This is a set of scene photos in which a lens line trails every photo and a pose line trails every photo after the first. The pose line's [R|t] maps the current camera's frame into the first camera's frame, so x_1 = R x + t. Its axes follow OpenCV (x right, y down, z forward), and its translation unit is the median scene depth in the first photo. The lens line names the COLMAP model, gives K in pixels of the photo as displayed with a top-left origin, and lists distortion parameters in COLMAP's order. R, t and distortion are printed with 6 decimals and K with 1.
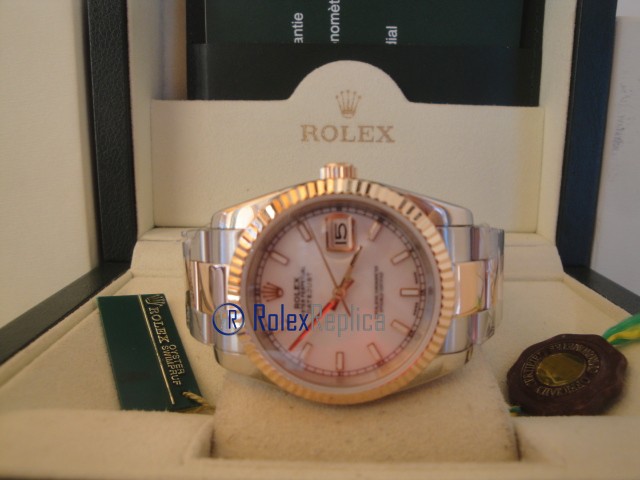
lens RADIAL K [[530.8, 0, 316.7], [0, 530.8, 237.9], [0, 0, 1]] dist [-0.164681, 0.122854]
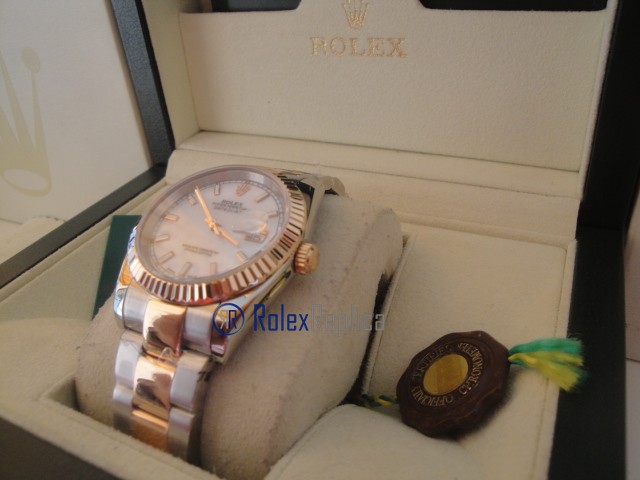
lens RADIAL K [[530.8, 0, 312.8], [0, 530.8, 229.9], [0, 0, 1]] dist [-0.164681, 0.122854]
pose [[0.898924, 0.140374, -0.415008, 0.413215], [0.010702, 0.939960, 0.341116, -0.211533], [0.437974, -0.311079, 0.843450, 0.119166]]
